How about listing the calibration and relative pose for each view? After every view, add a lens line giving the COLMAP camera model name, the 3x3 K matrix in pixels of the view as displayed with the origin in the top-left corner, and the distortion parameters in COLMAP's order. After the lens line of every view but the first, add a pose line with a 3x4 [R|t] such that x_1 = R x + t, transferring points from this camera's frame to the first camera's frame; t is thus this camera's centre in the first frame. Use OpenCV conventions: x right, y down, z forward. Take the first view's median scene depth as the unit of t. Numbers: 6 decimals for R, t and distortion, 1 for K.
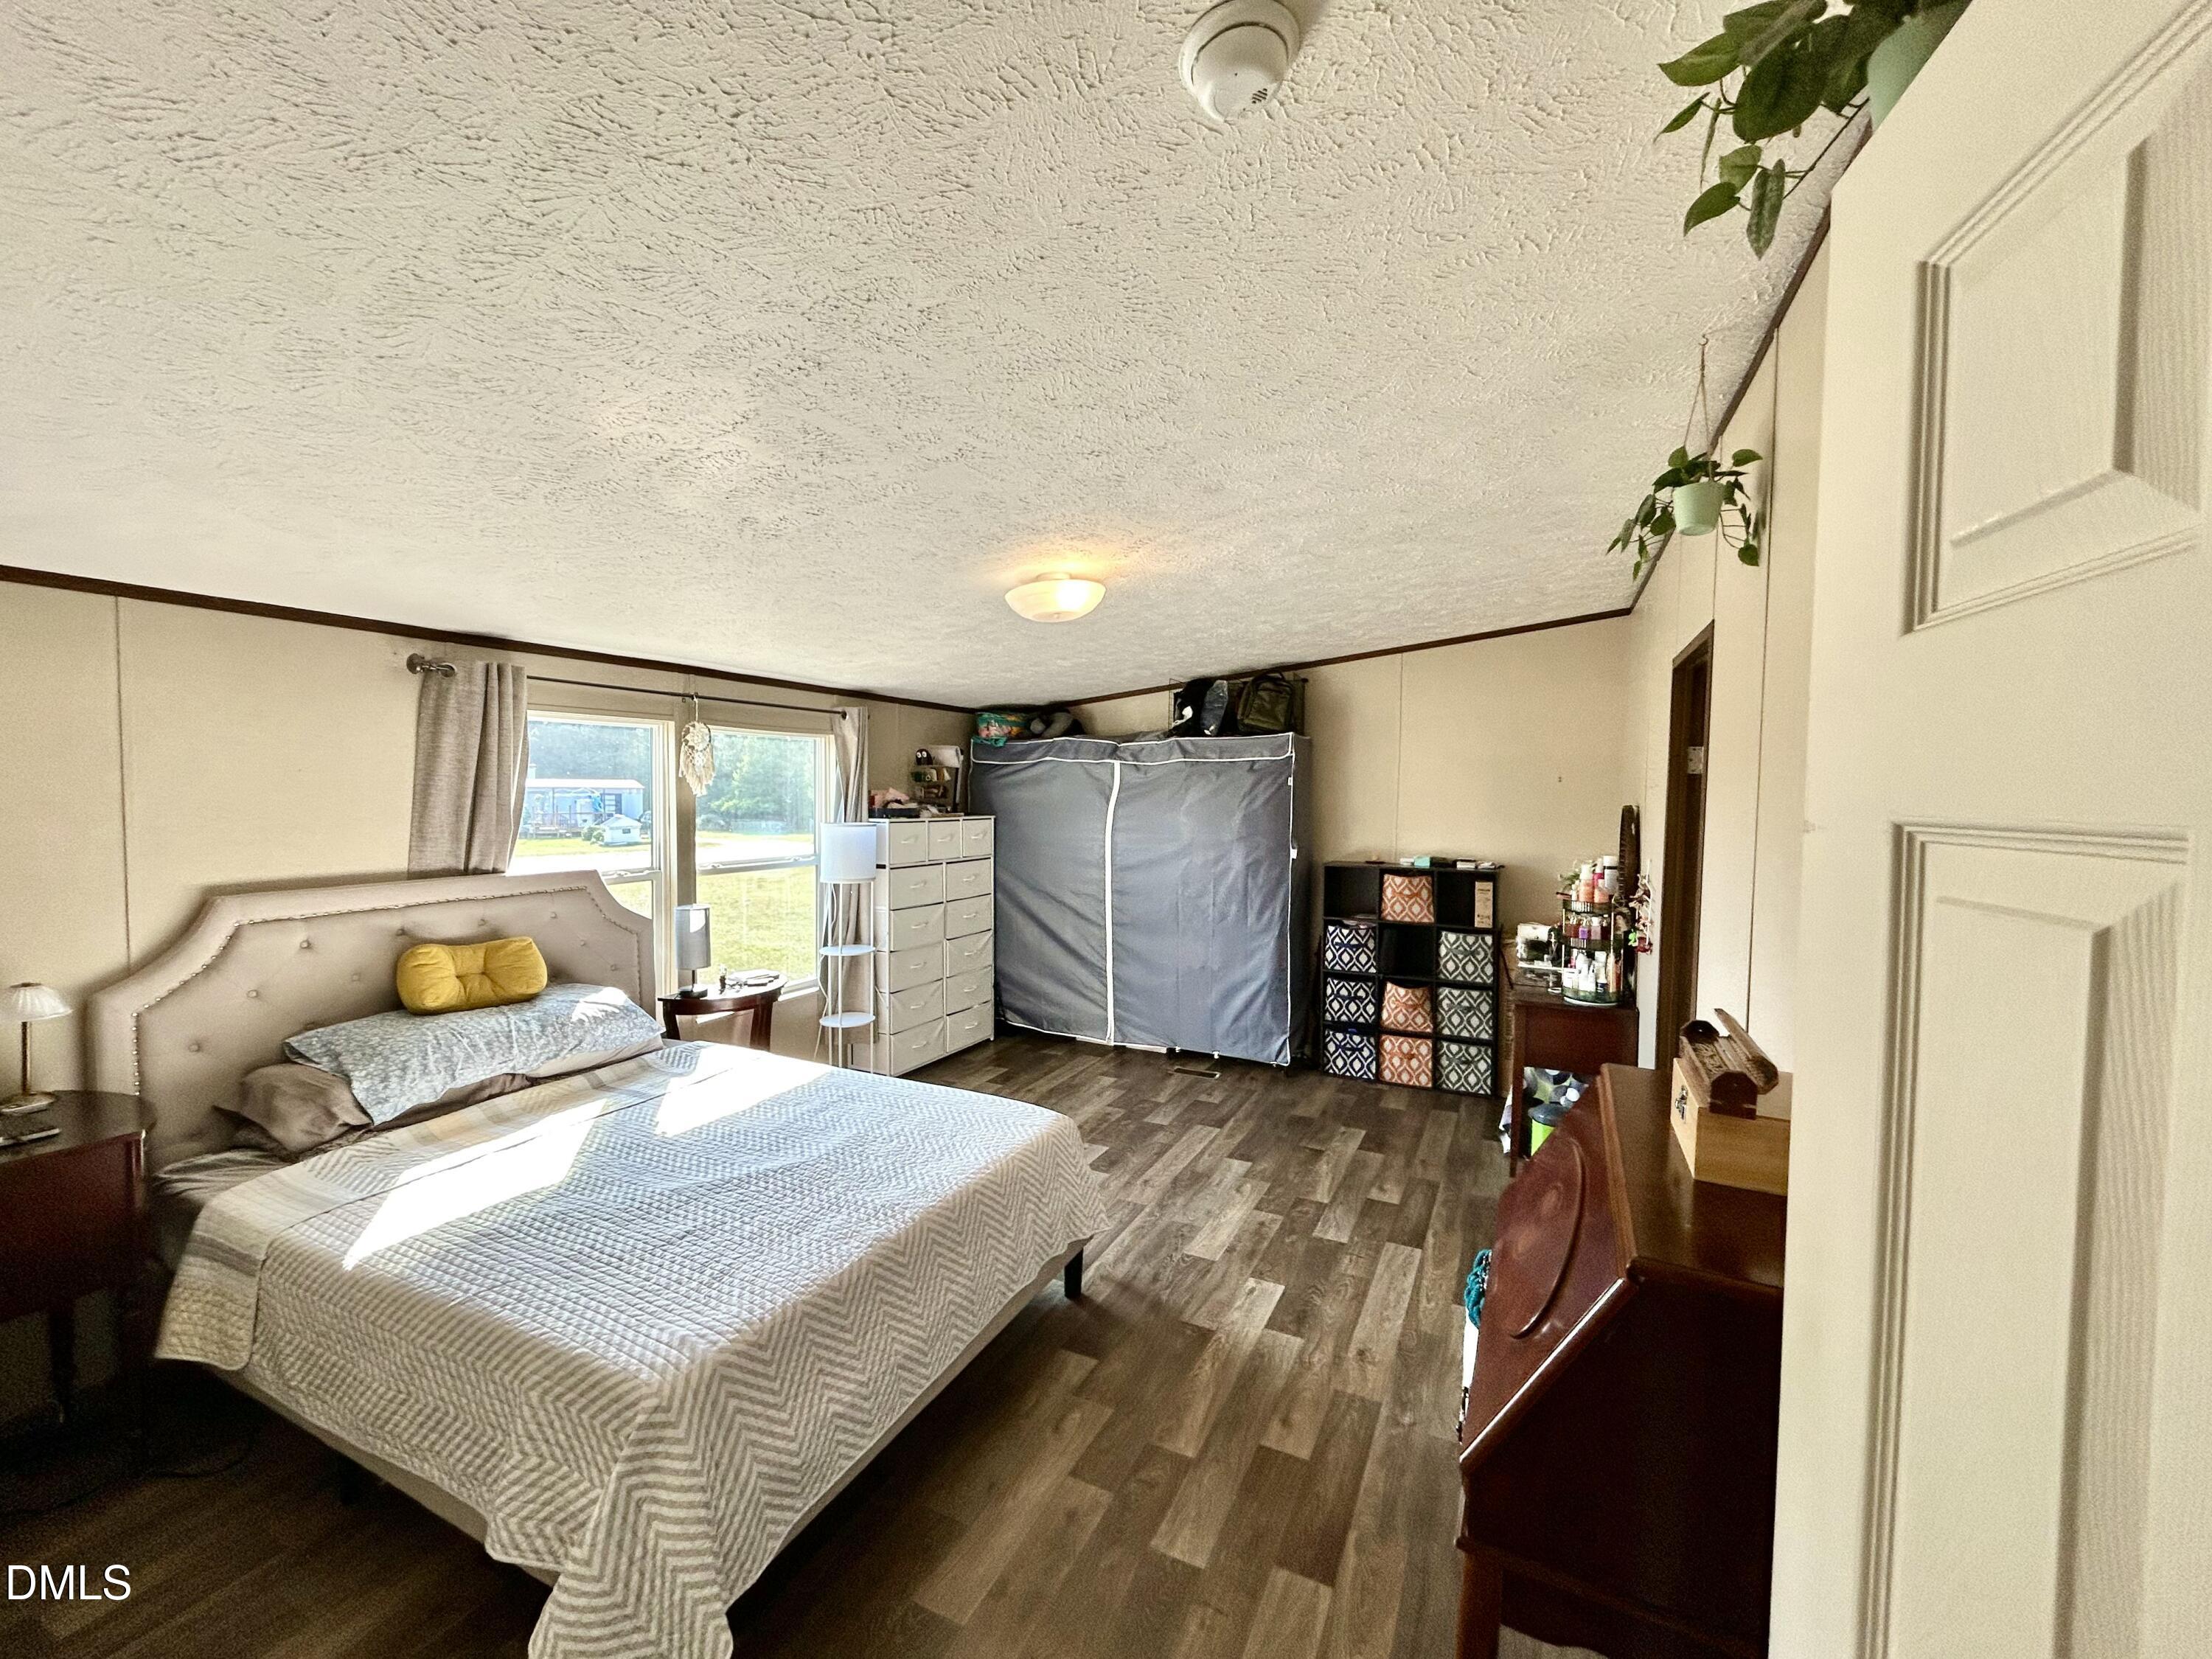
lens RADIAL K [[893.8, 0, 1104.1], [0, 893.8, 822.9], [0, 0, 1]] dist [-0.001231, 0.000394]
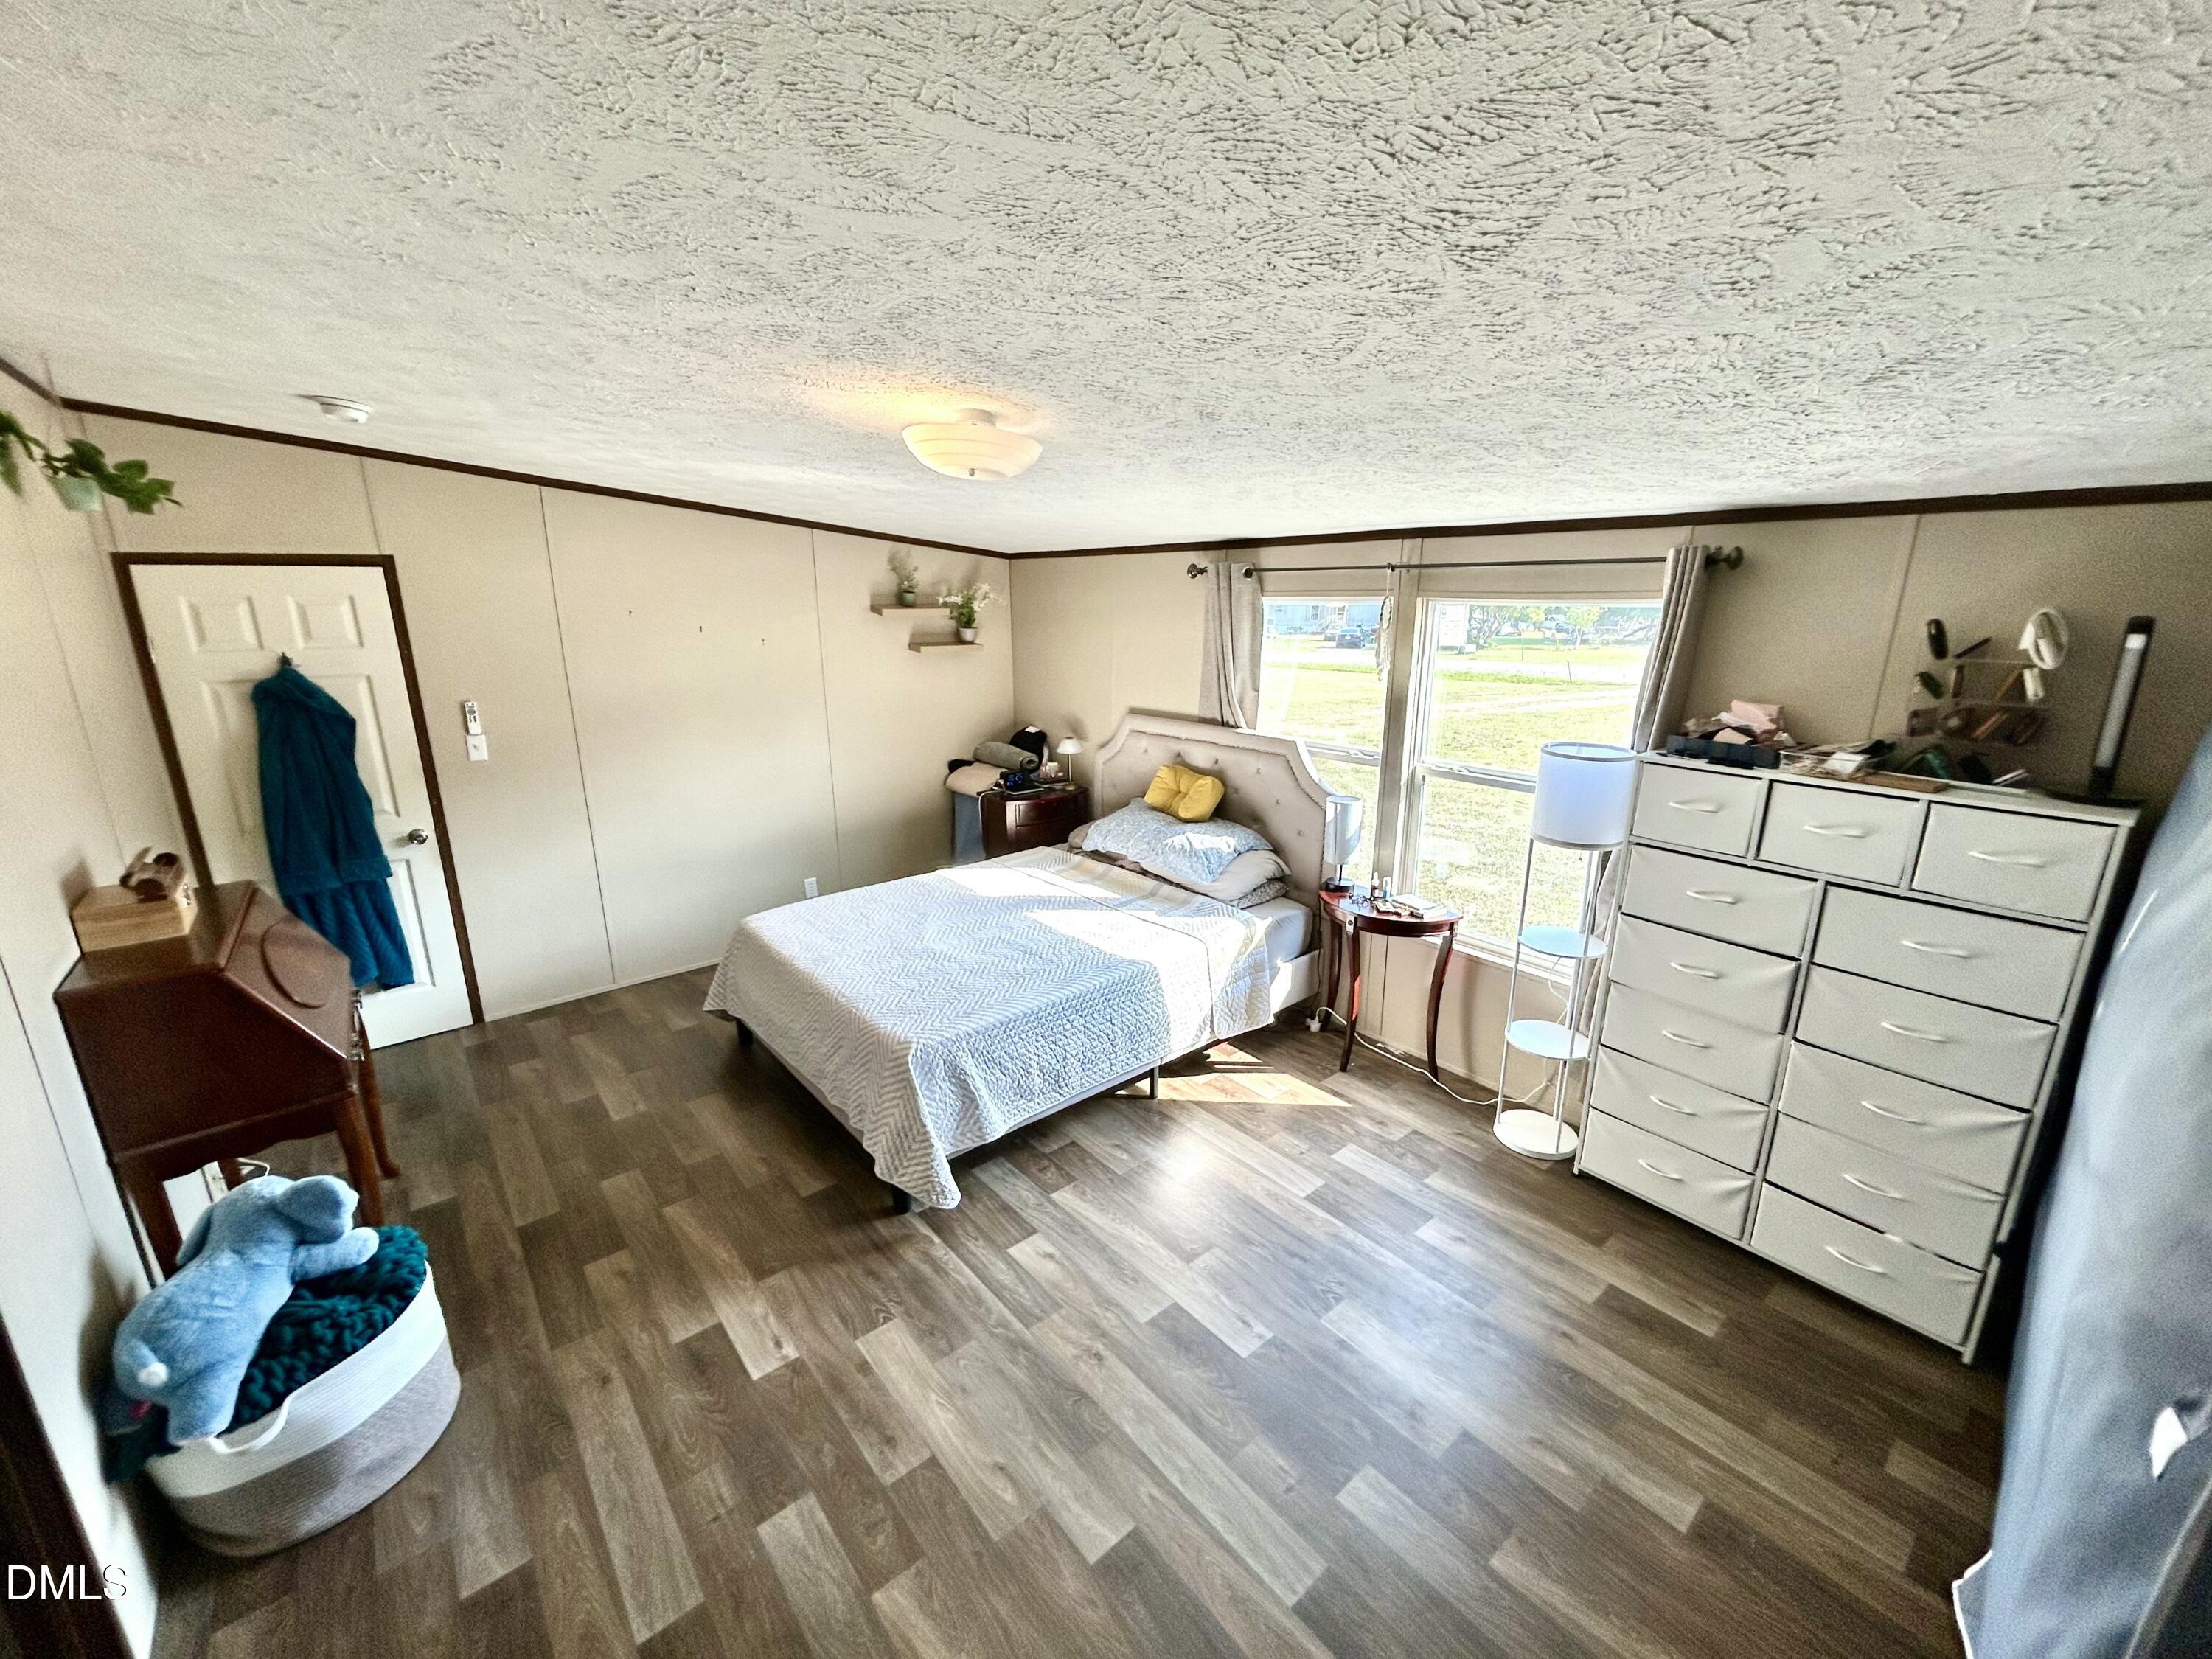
lens RADIAL K [[893.8, 0, 1104.4], [0, 893.8, 827.8], [0, 0, 1]] dist [-0.001231, 0.000394]
pose [[-0.404434, 0.226113, -0.886175, 0.639029], [-0.036906, 0.964131, 0.262848, -0.152068], [0.913822, 0.139010, -0.381583, 1.467158]]
